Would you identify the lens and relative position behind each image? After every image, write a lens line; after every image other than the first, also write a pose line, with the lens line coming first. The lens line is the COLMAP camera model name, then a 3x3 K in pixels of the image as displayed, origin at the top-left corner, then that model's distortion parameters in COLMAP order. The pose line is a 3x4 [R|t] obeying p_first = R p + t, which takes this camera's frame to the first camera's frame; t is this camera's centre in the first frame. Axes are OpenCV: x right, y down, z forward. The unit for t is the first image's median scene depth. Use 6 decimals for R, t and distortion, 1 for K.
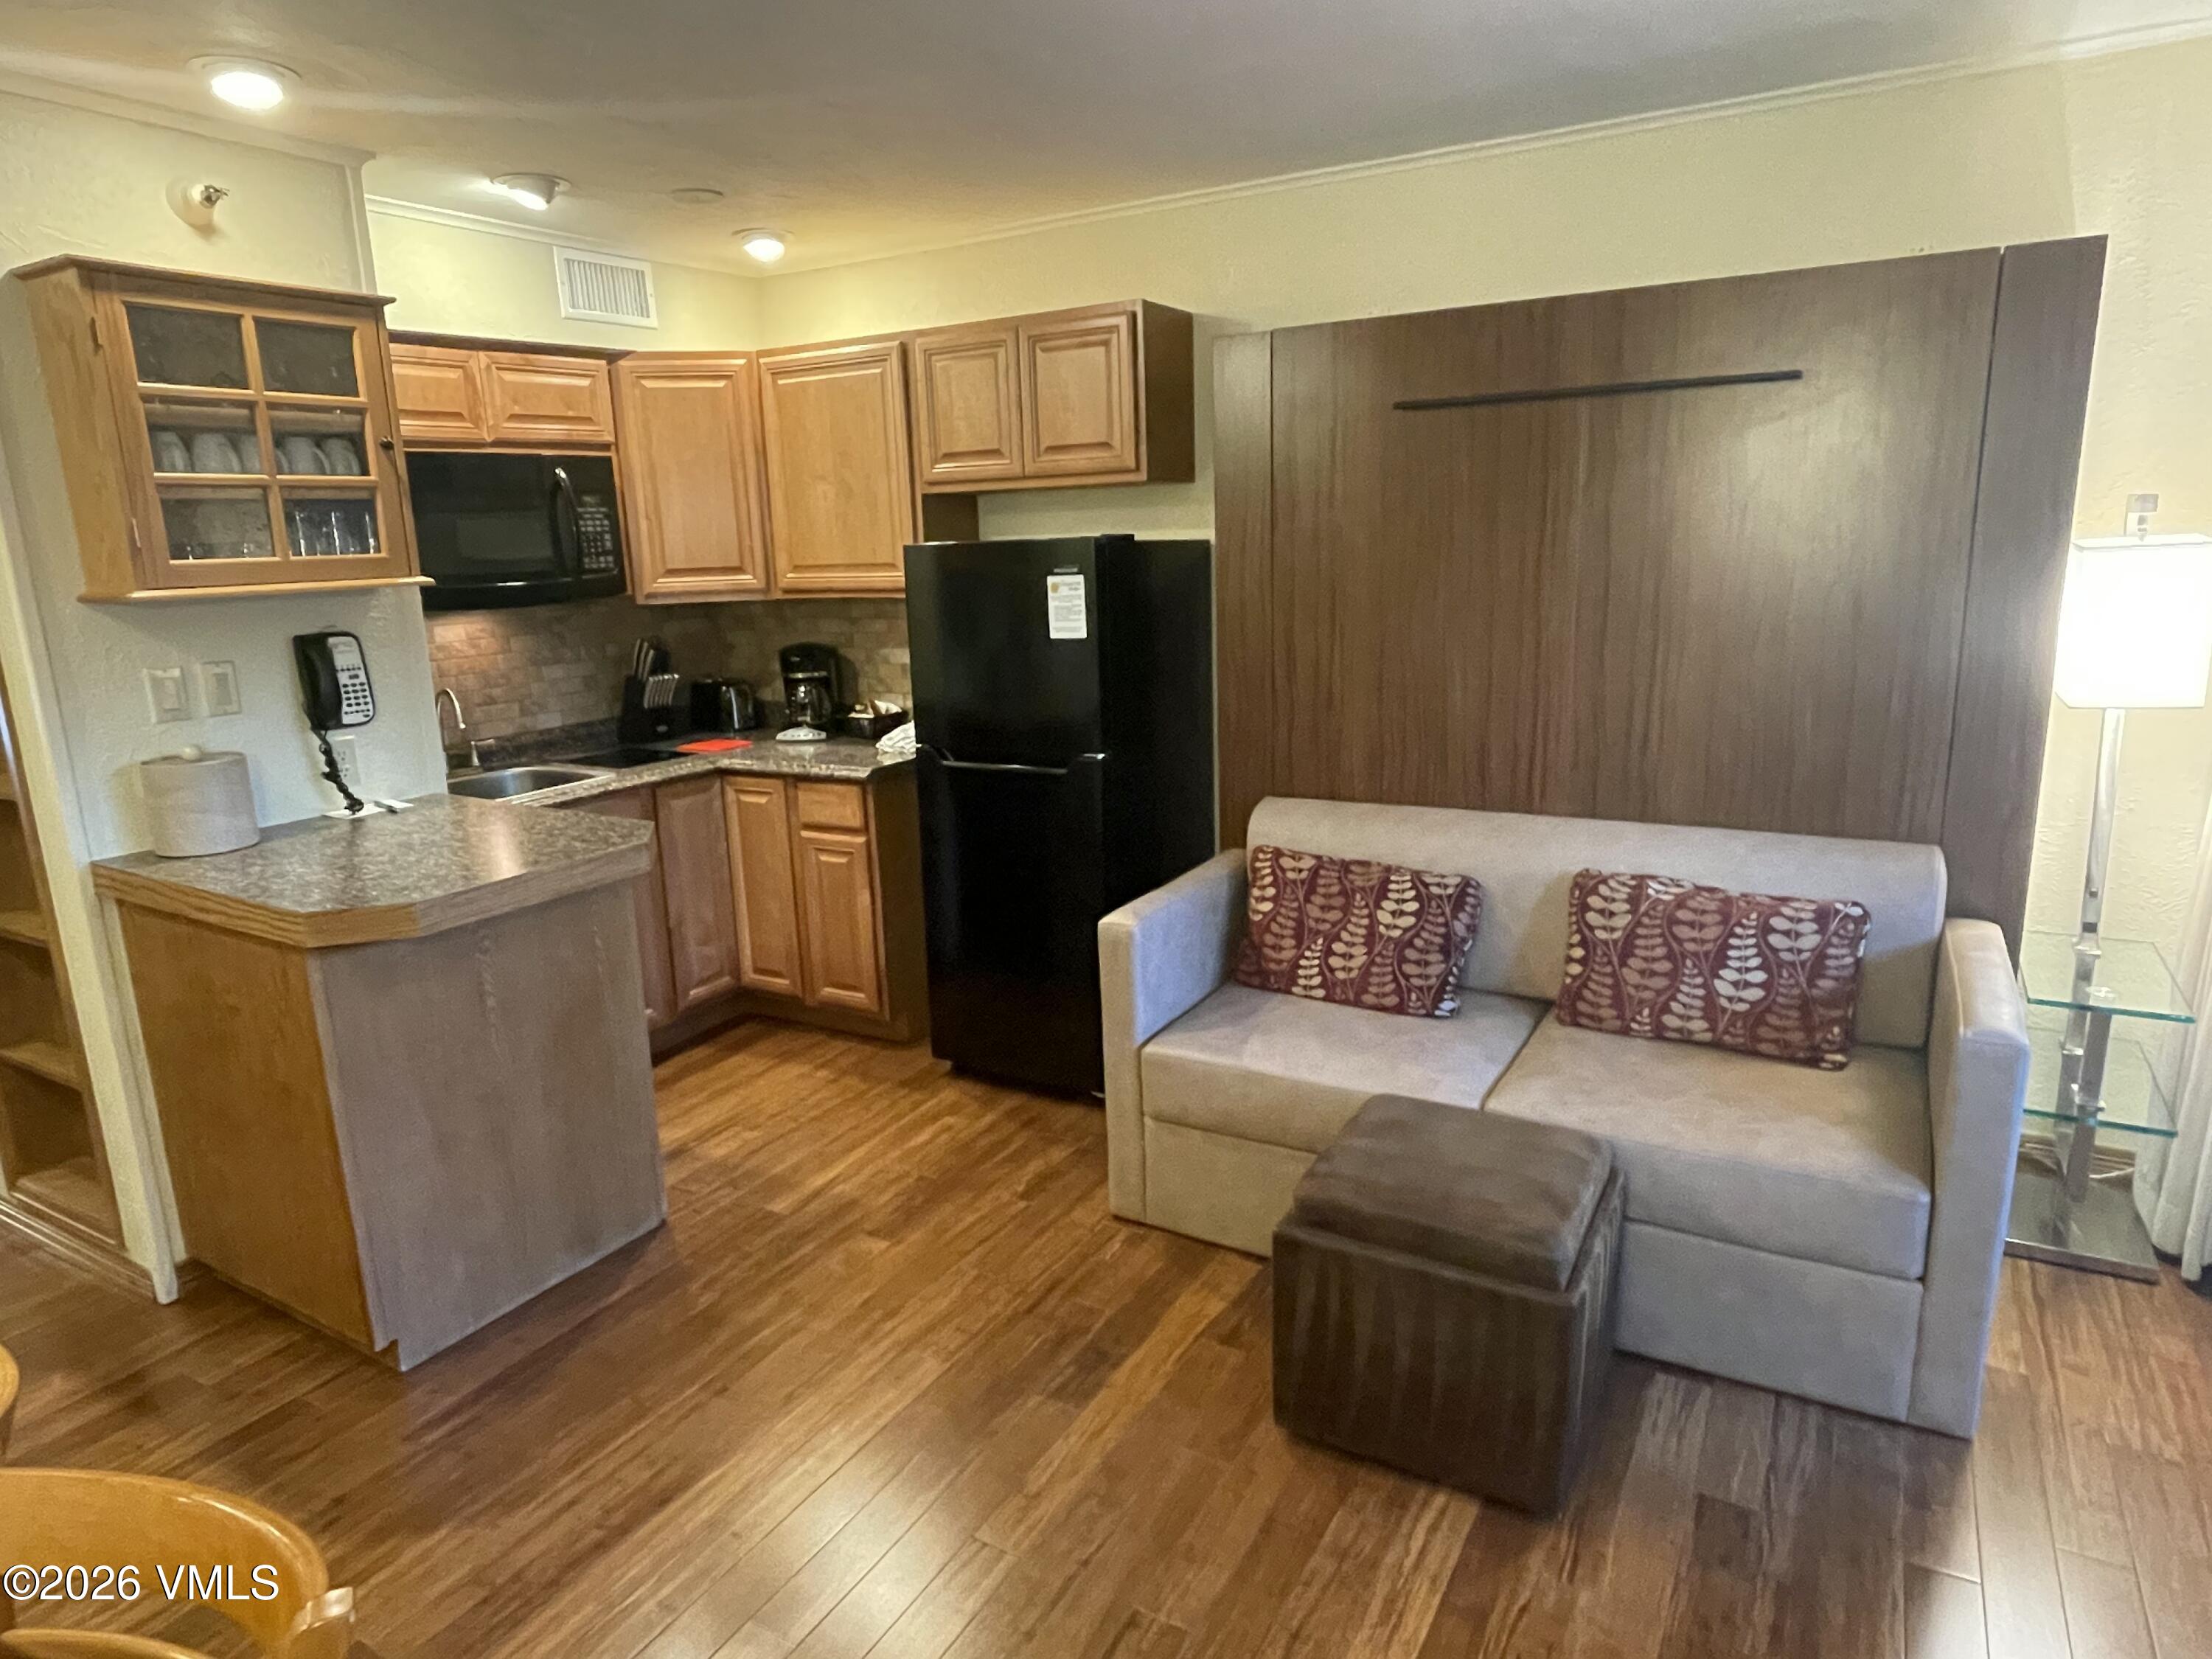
lens RADIAL K [[1299.3, 0, 1096.4], [0, 1299.3, 833.6], [0, 0, 1]] dist [0.007578, -0.010145]
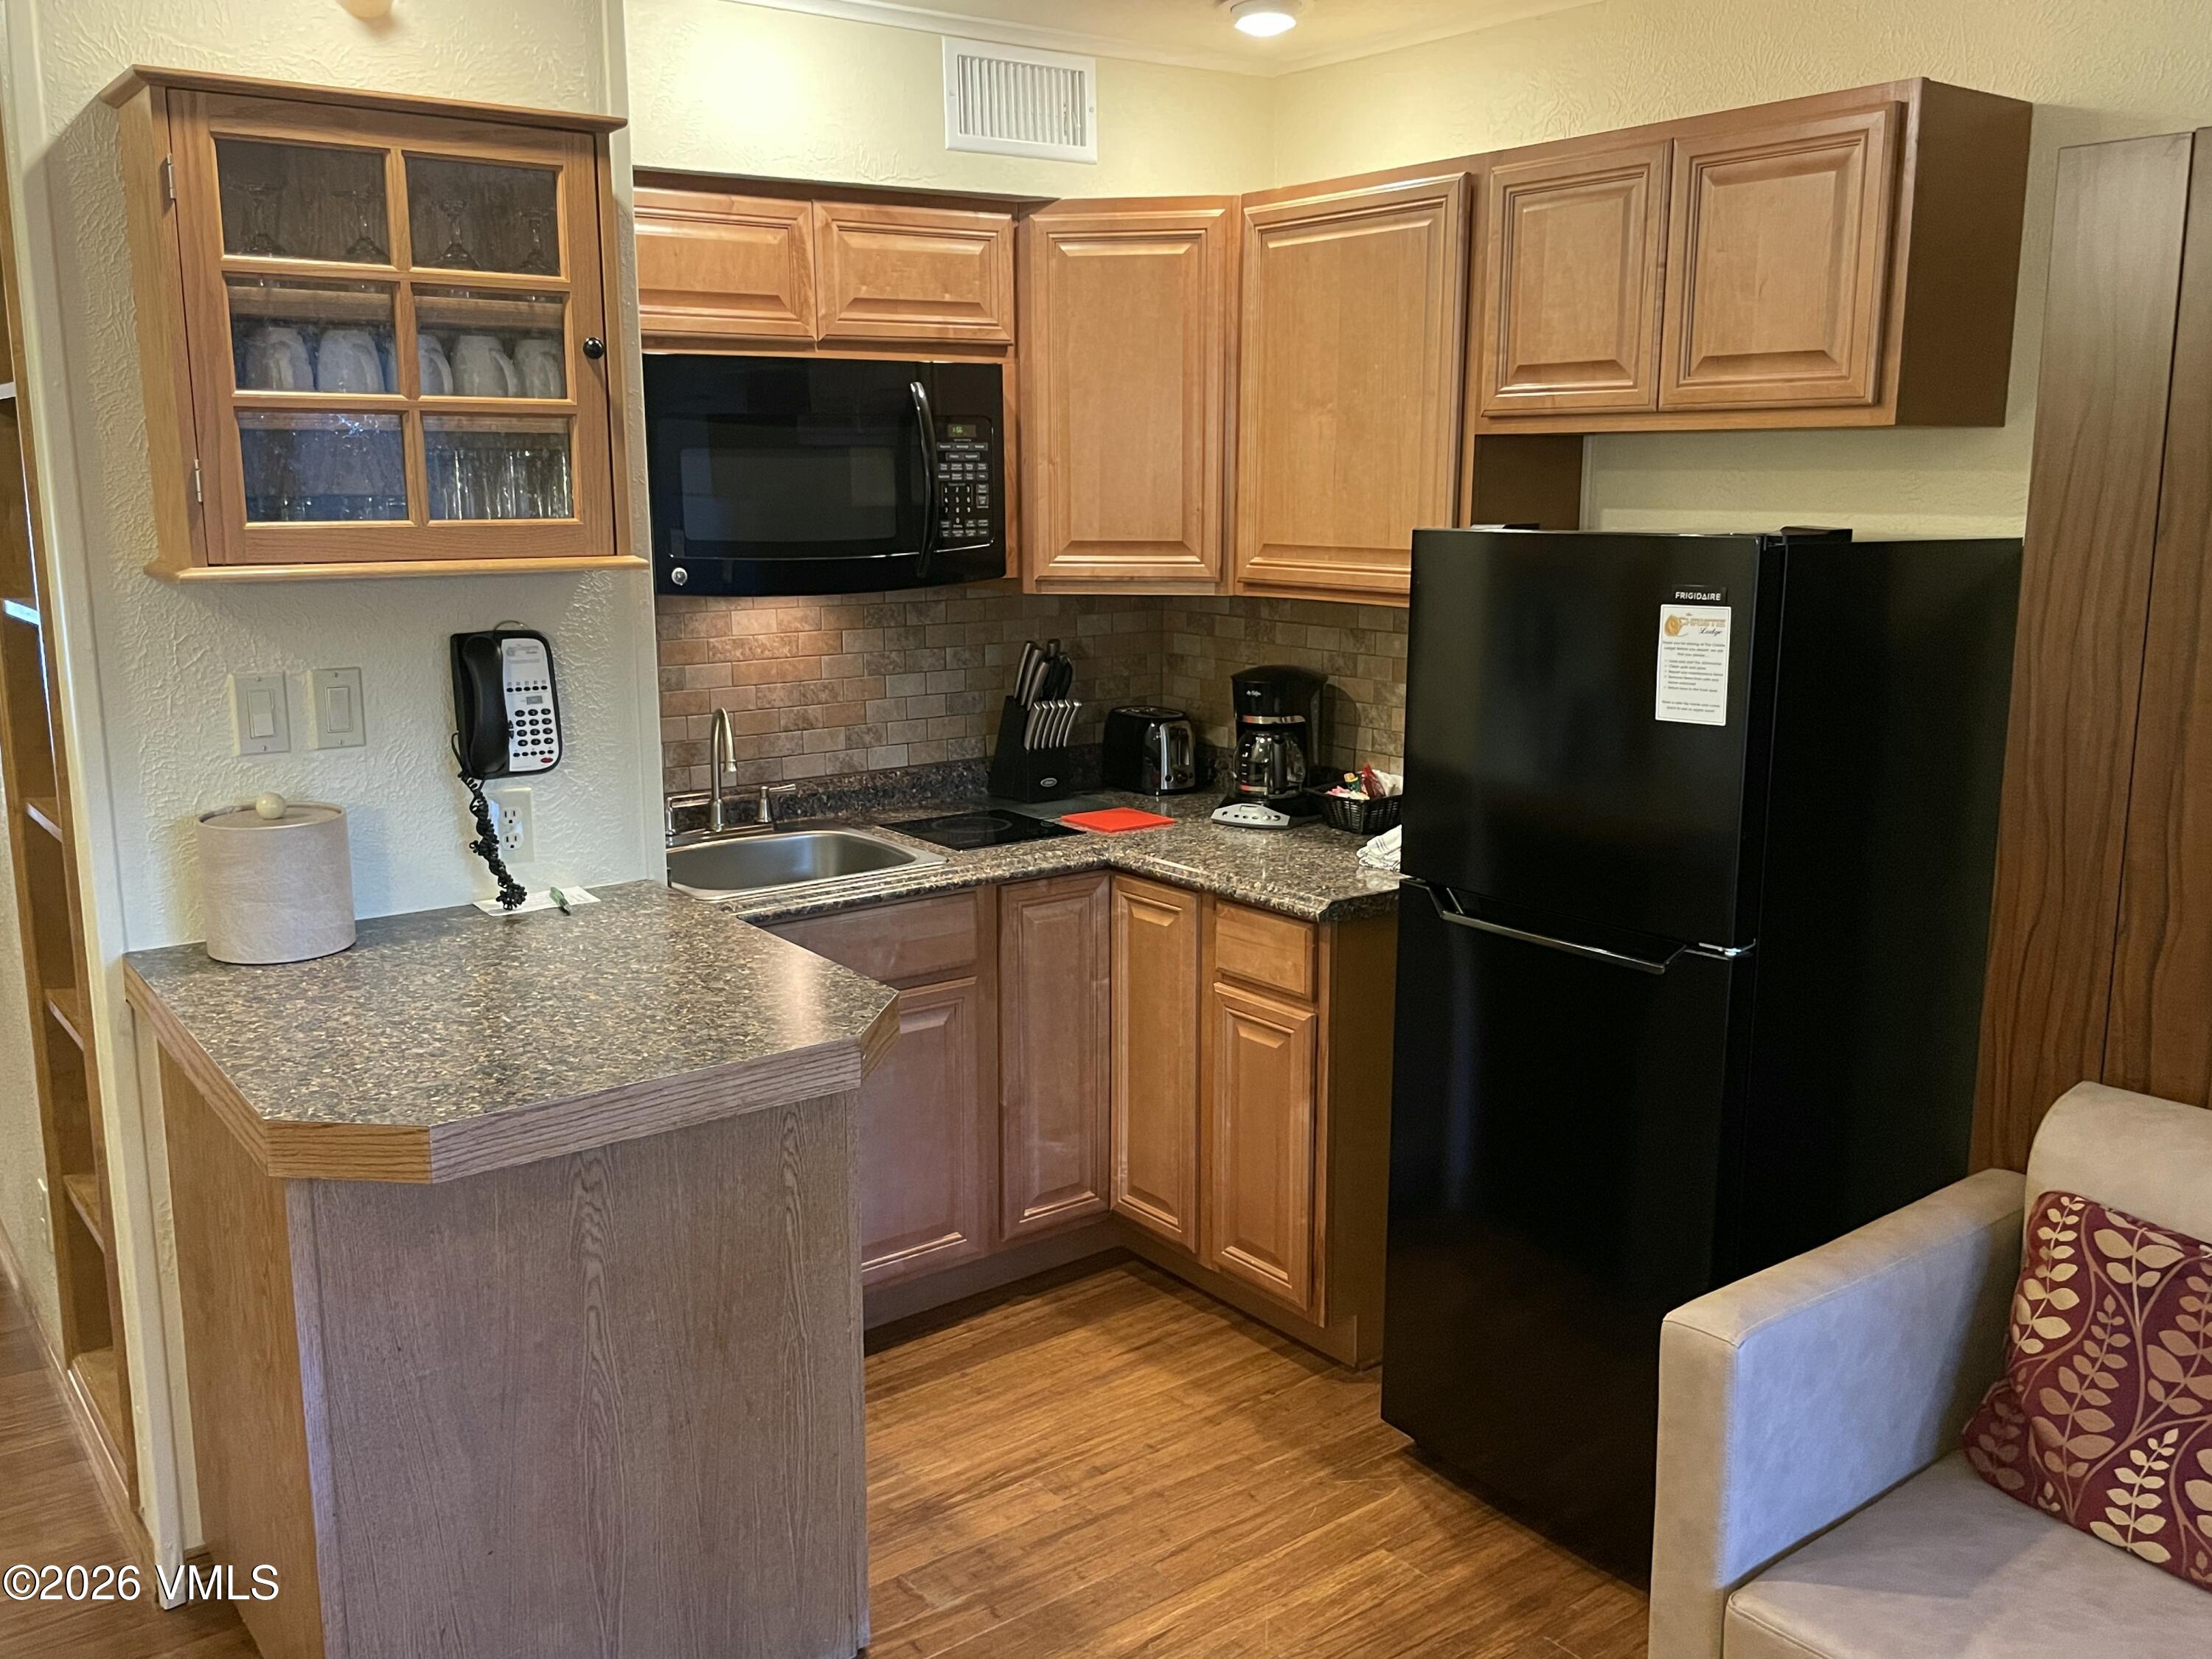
lens RADIAL K [[1853.7, 0, 1111.1], [0, 1853.7, 814.3], [0, 0, 1]] dist [0.093964, -0.139404]
pose [[0.925744, 0.102672, -0.363947, 0.045650], [-0.115019, 0.993287, -0.012351, -0.086657], [0.360235, 0.053294, 0.931338, 0.237654]]
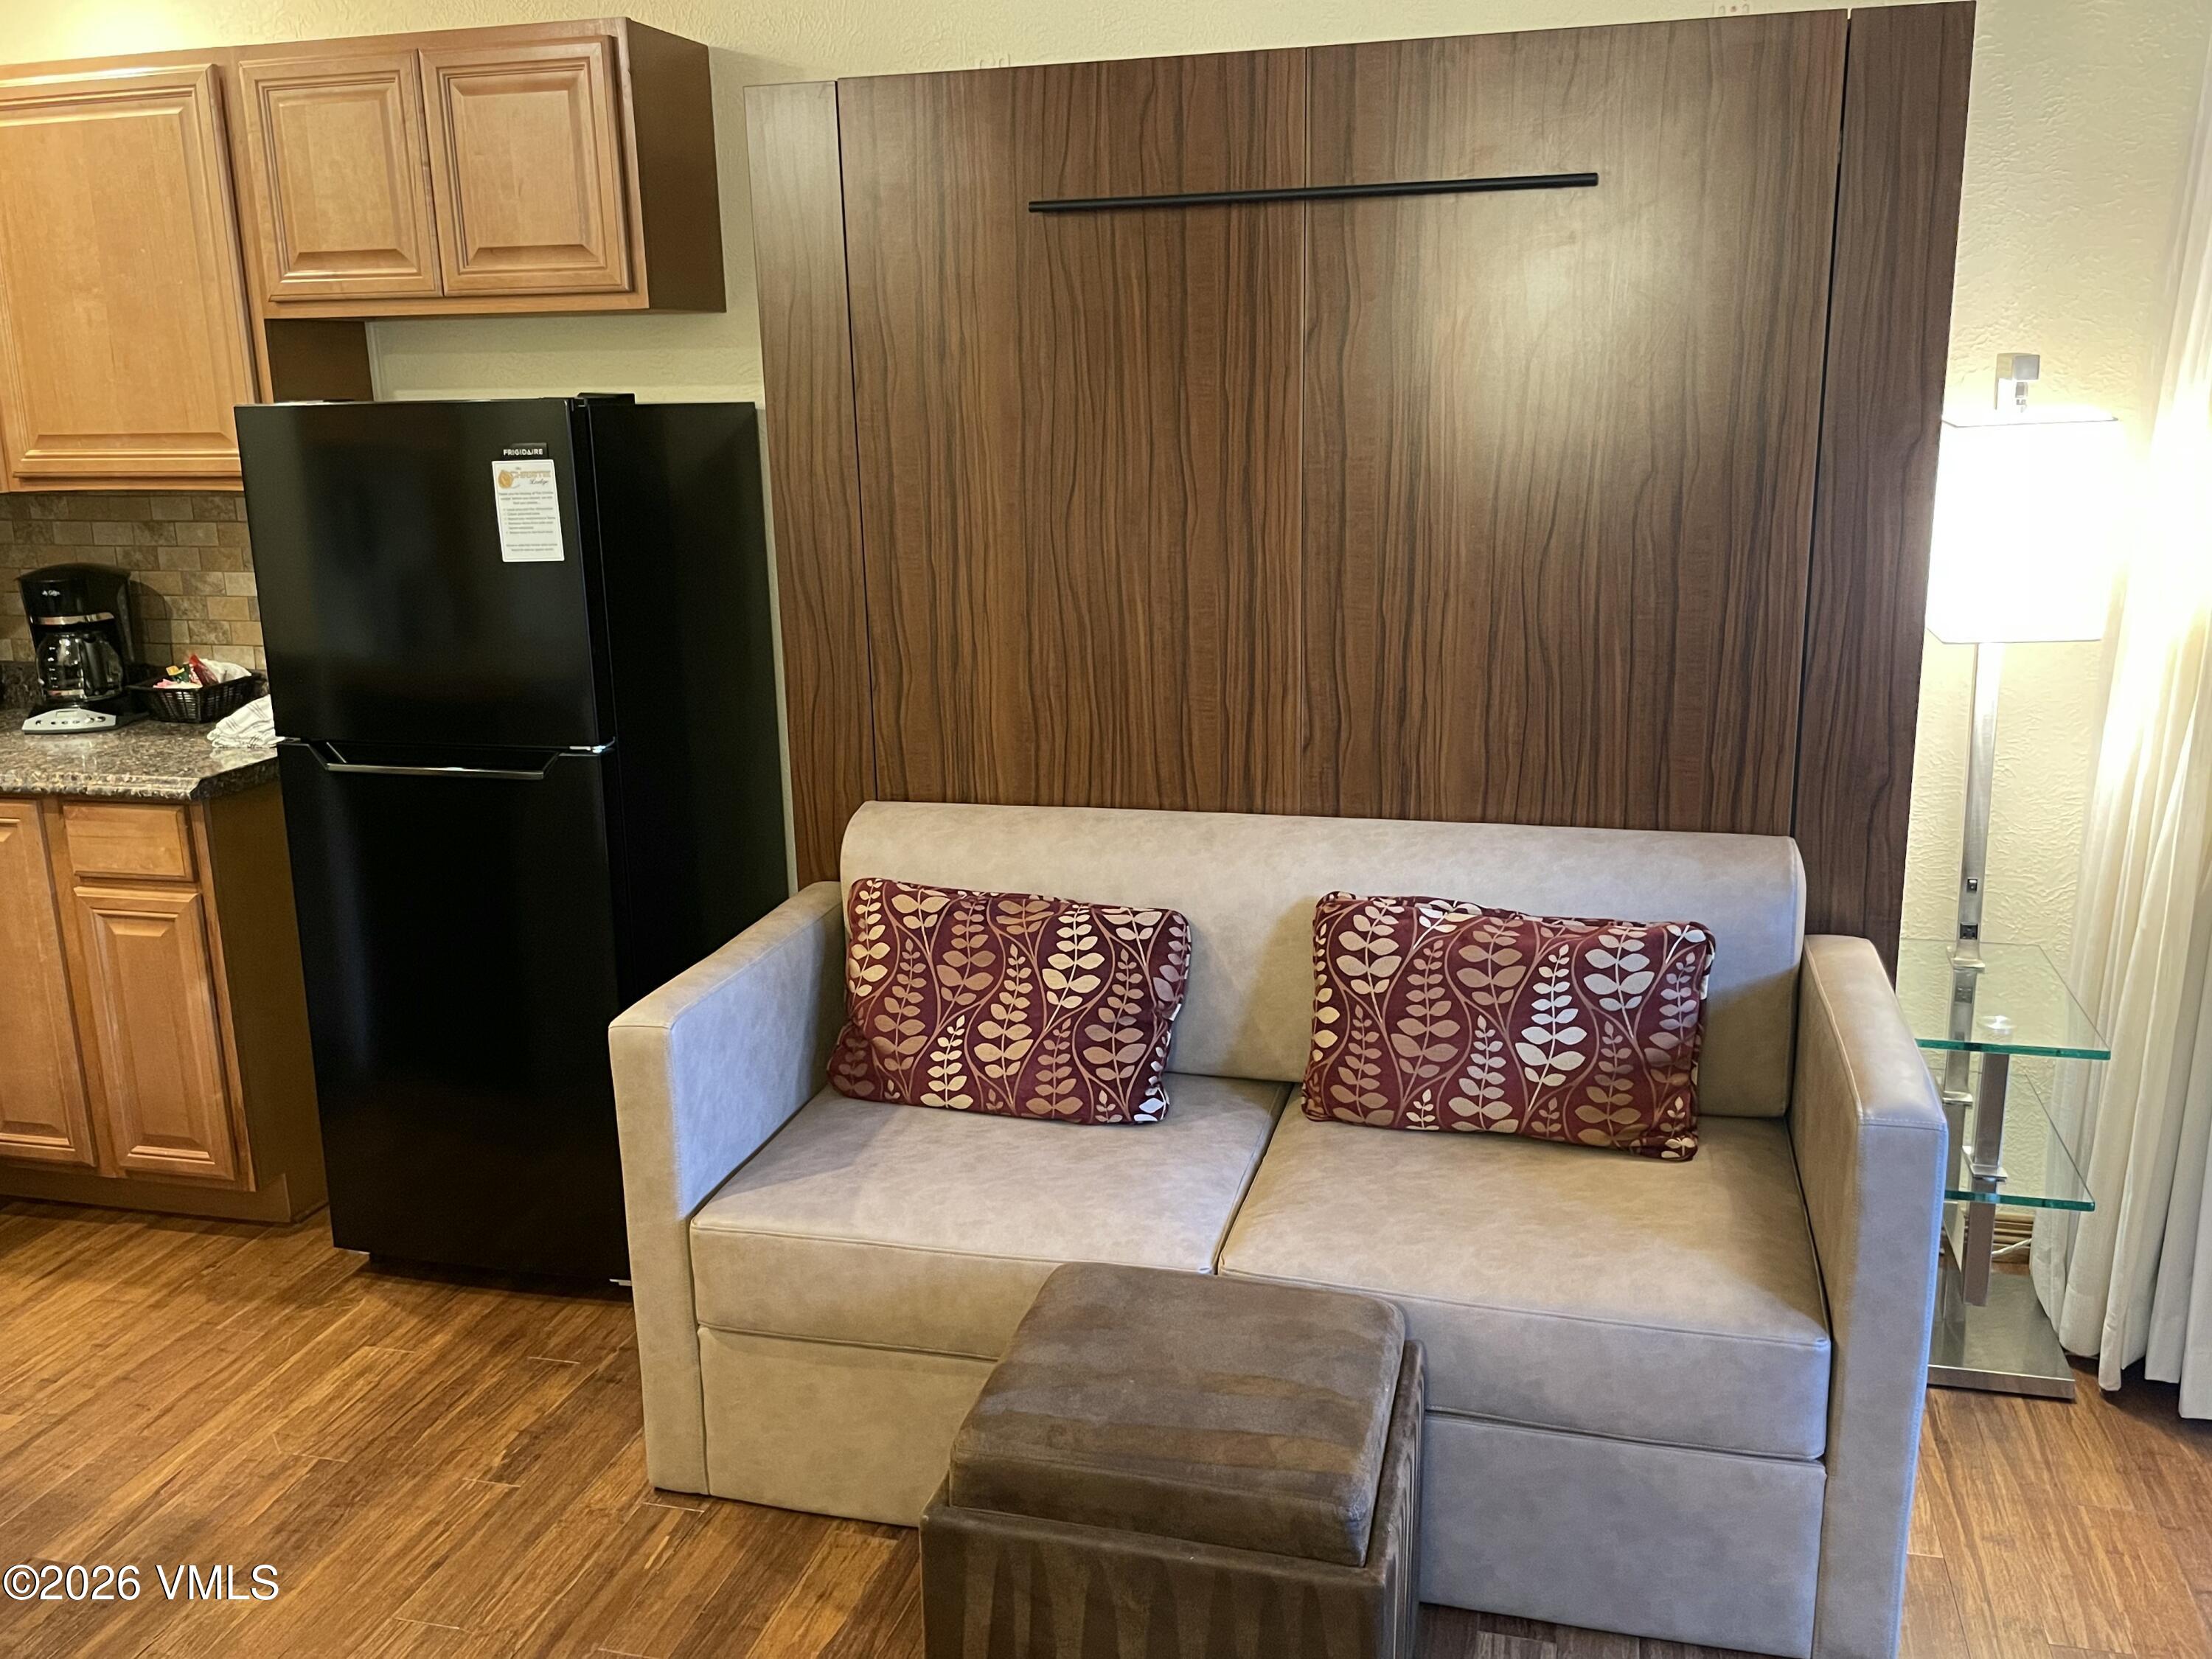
lens RADIAL K [[1853.7, 0, 1088.6], [0, 1853.7, 820.0], [0, 0, 1]] dist [0.093964, -0.139404]
pose [[0.965443, -0.050099, 0.255755, -0.000358], [0.048367, 0.998744, 0.013063, -0.029140], [-0.256088, -0.000241, 0.966653, 0.076246]]
